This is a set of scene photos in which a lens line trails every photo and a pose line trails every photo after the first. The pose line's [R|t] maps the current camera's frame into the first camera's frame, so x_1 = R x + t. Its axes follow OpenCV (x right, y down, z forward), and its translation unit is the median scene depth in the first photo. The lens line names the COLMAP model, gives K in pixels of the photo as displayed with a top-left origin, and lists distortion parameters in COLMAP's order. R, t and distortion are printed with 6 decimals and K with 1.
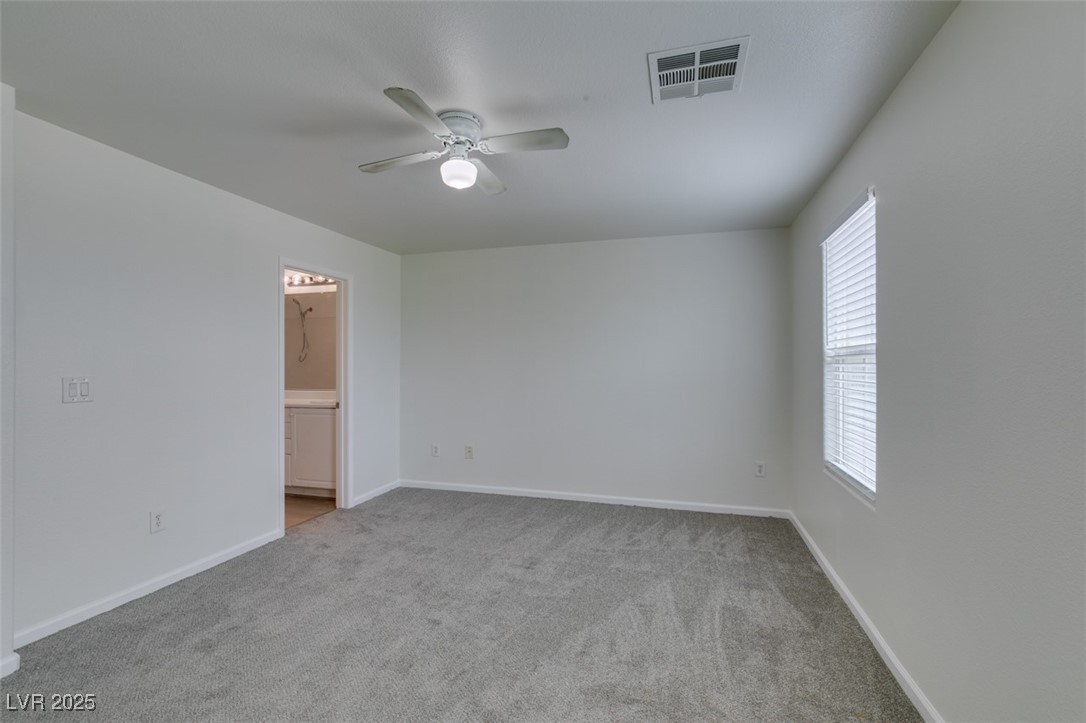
lens RADIAL K [[485.2, 0, 541.9], [0, 485.2, 360.9], [0, 0, 1]] dist [0.003688, -0.000625]
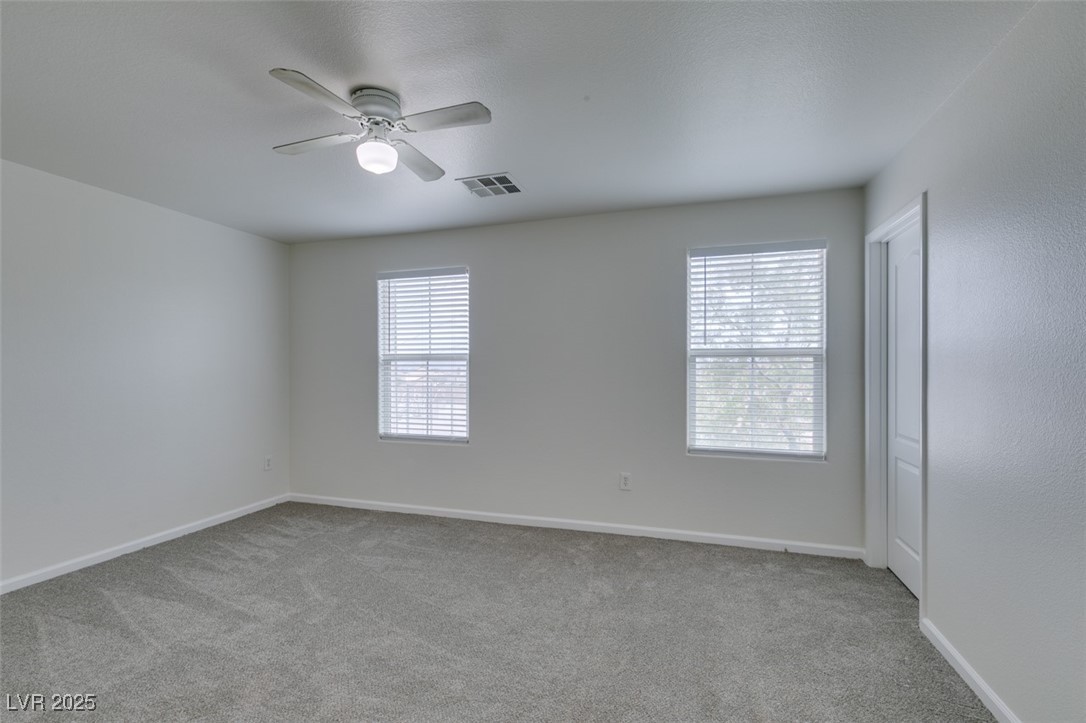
lens RADIAL K [[485.2, 0, 545.2], [0, 485.2, 364.5], [0, 0, 1]] dist [0.003688, -0.000625]
pose [[0.020418, 0.001667, 0.999790, -0.719281], [-0.008442, 0.999963, -0.001495, 0.002510], [-0.999756, -0.008410, 0.020431, 0.439147]]
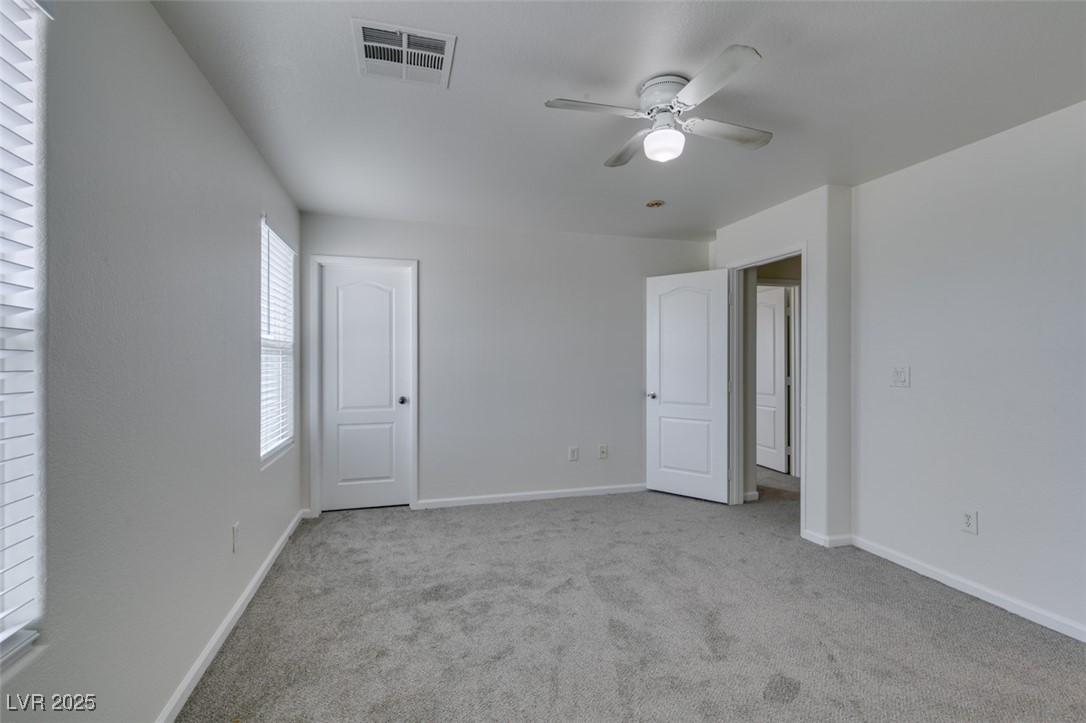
lens RADIAL K [[485.2, 0, 534.7], [0, 485.2, 360.7], [0, 0, 1]] dist [0.003688, -0.000625]
pose [[-0.853789, 0.005519, -0.520591, 0.337118], [0.007800, 0.999967, -0.002192, 0.008625], [0.520562, -0.005932, -0.853804, 1.089837]]
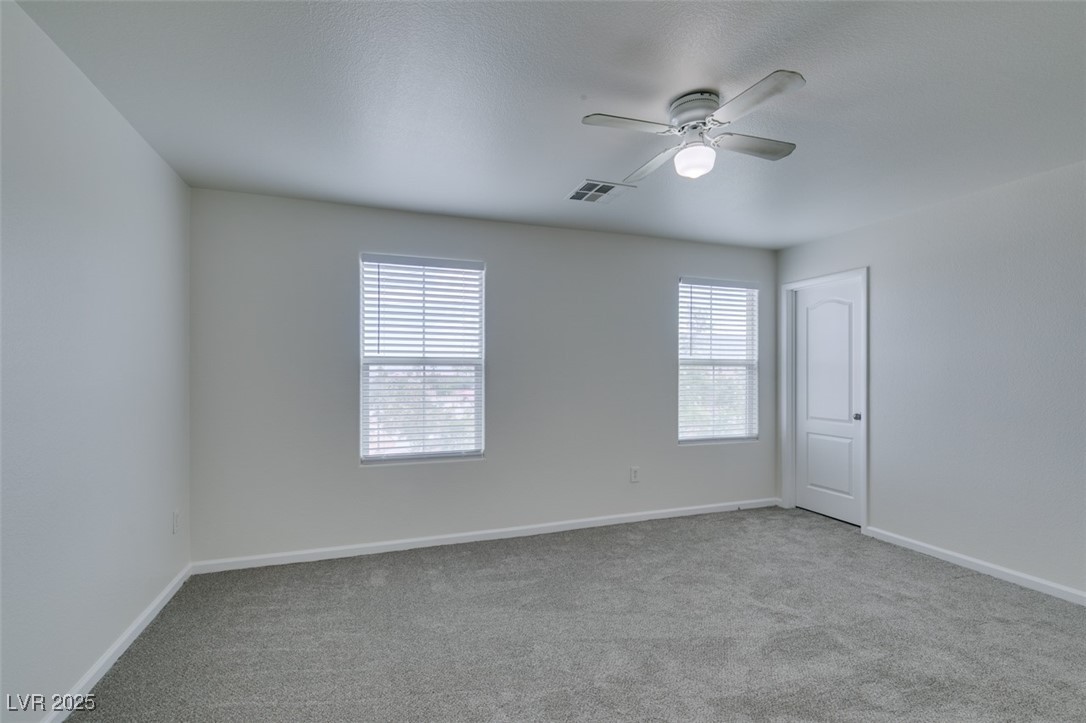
lens RADIAL K [[485.2, 0, 546.9], [0, 485.2, 370.1], [0, 0, 1]] dist [0.003688, -0.000625]
pose [[-0.592427, 0.003998, 0.805614, -0.494008], [-0.010212, 0.999870, -0.012472, 0.014268], [-0.805559, -0.015616, -0.592309, 1.168595]]
